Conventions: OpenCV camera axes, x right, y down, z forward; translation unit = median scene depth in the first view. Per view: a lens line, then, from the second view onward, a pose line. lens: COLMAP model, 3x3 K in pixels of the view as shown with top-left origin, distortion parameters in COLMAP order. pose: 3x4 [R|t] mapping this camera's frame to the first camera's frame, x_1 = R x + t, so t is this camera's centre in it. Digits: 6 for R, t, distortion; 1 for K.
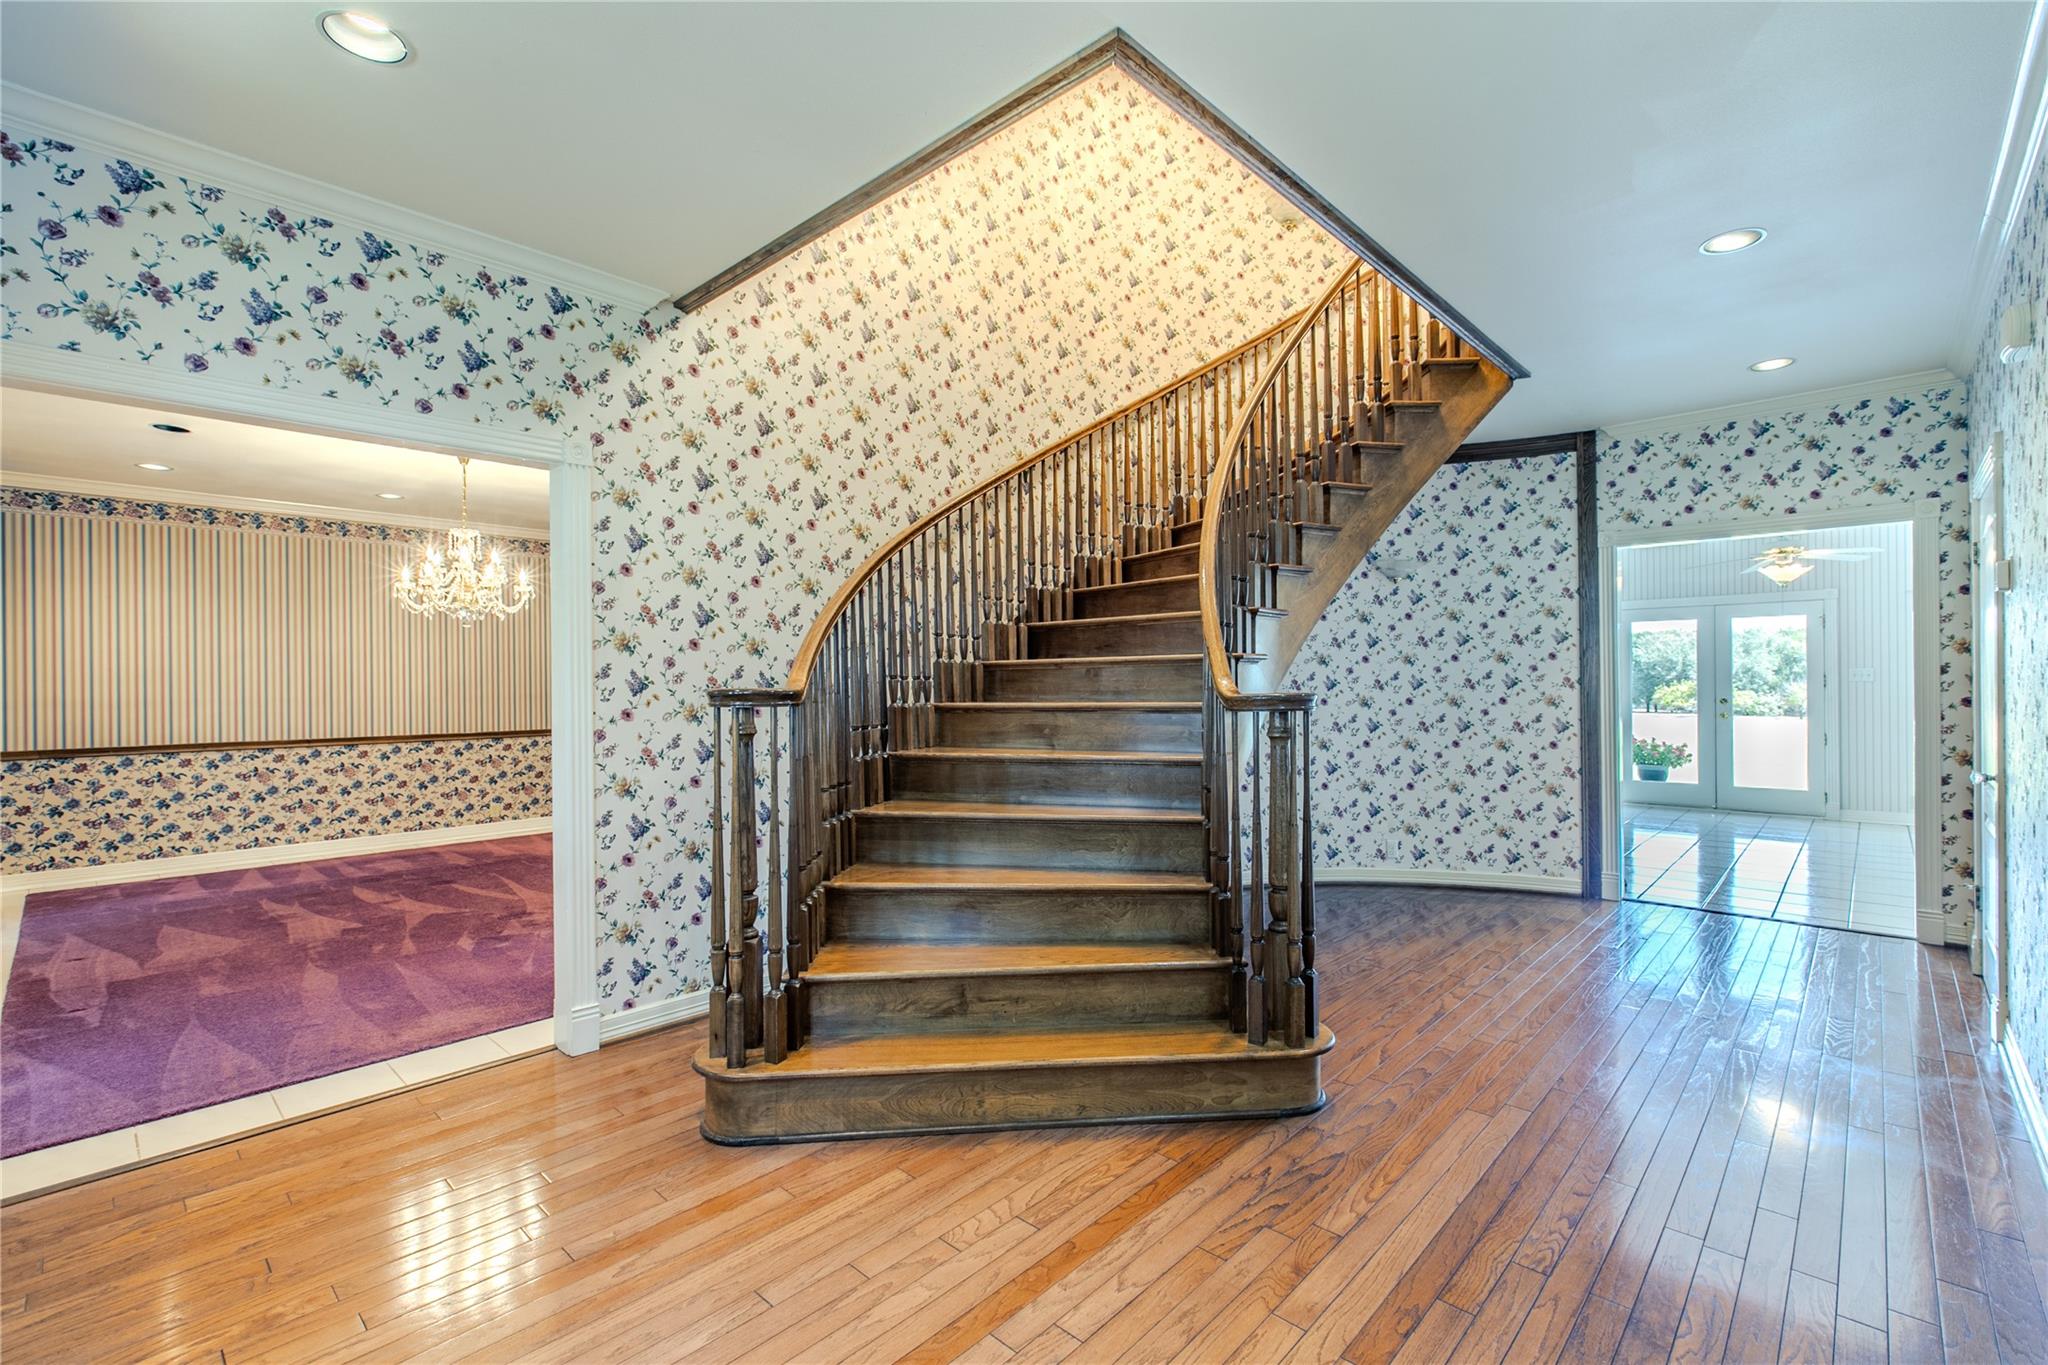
lens RADIAL K [[921.0, 0, 1035.8], [0, 921.0, 680.8], [0, 0, 1]] dist [-0.000721, 0.000314]
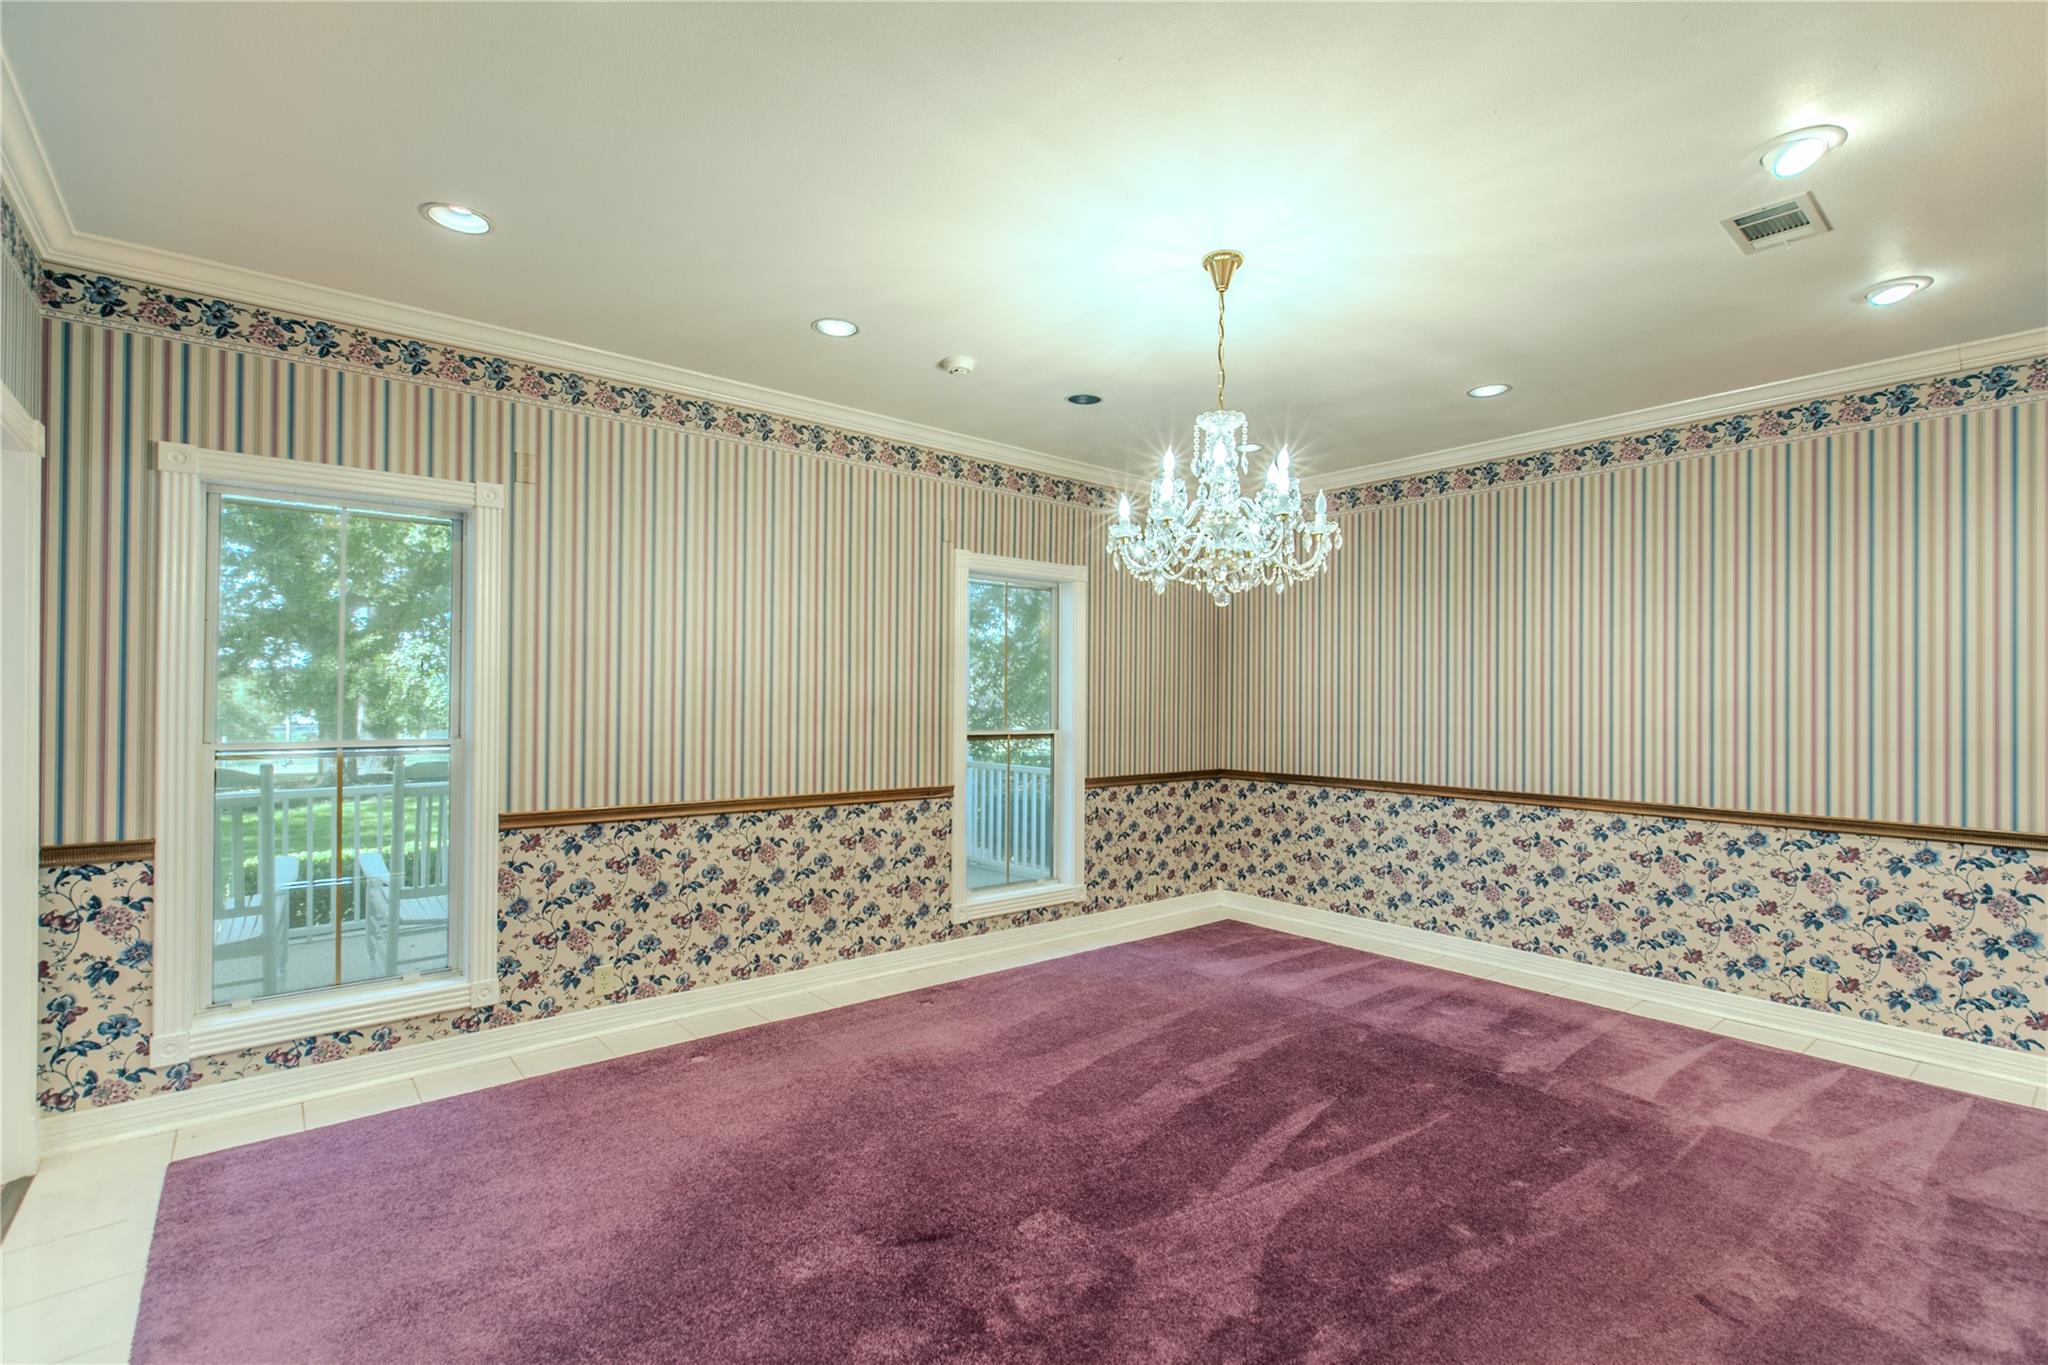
lens RADIAL K [[921.0, 0, 1035.2], [0, 921.0, 691.1], [0, 0, 1]] dist [-0.000721, 0.000314]
pose [[-0.132224, 0.001120, -0.991219, -0.085711], [-0.005294, 0.999984, 0.001836, -0.009429], [0.991206, 0.005490, -0.132216, 0.823014]]
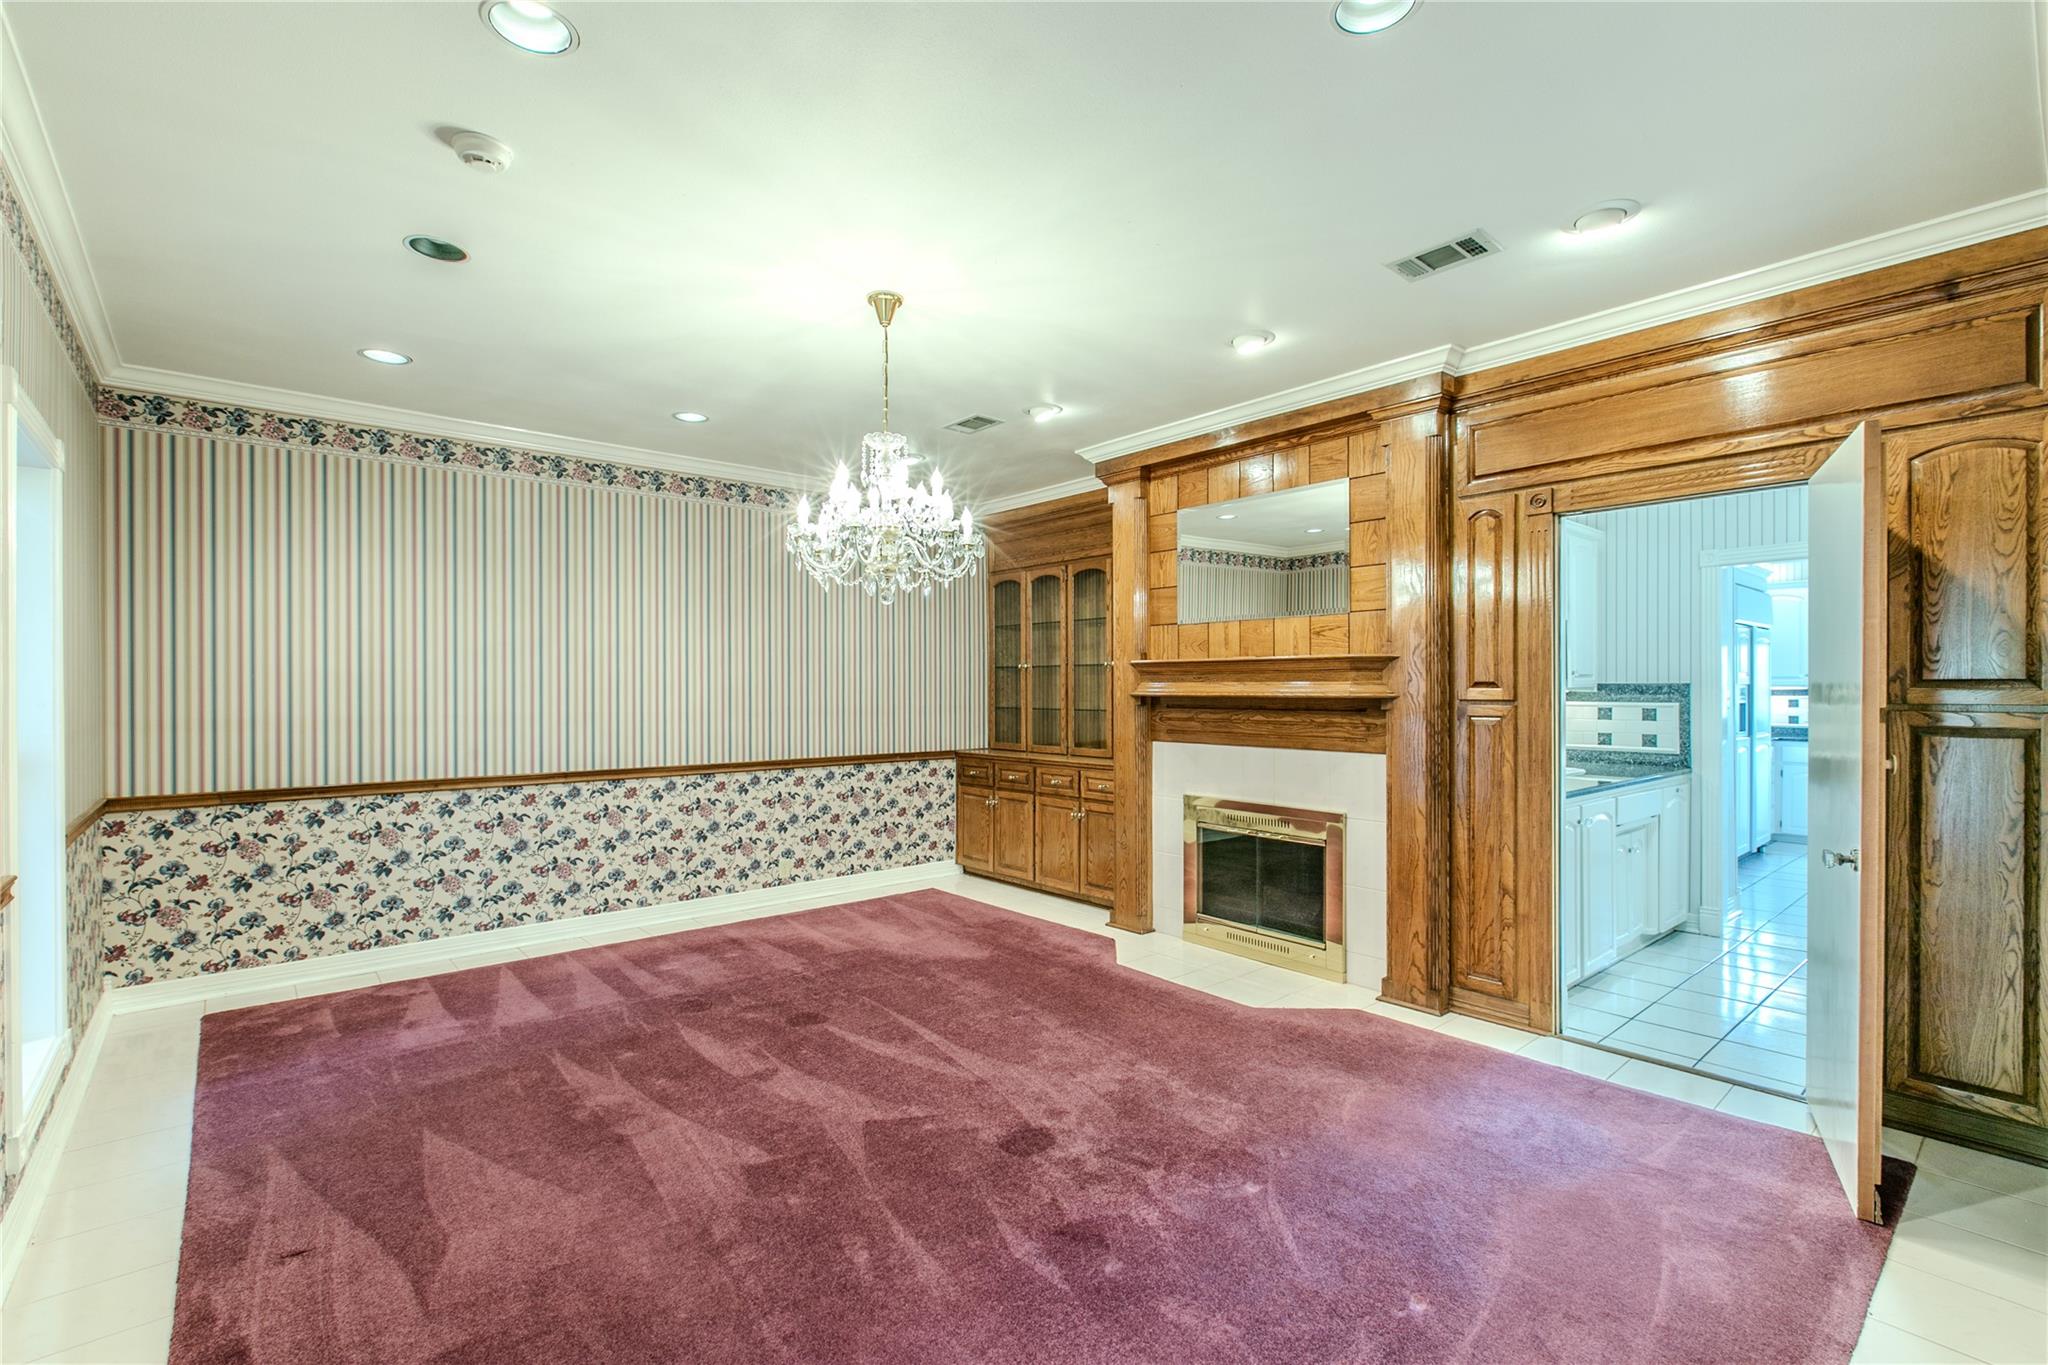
lens RADIAL K [[921.0, 0, 1022.5], [0, 921.0, 689.1], [0, 0, 1]] dist [-0.000721, 0.000314]
pose [[0.993483, 0.008142, -0.113693, -0.395003], [-0.007758, 0.999963, 0.003826, -0.005934], [0.113720, -0.002919, 0.993509, 0.371174]]
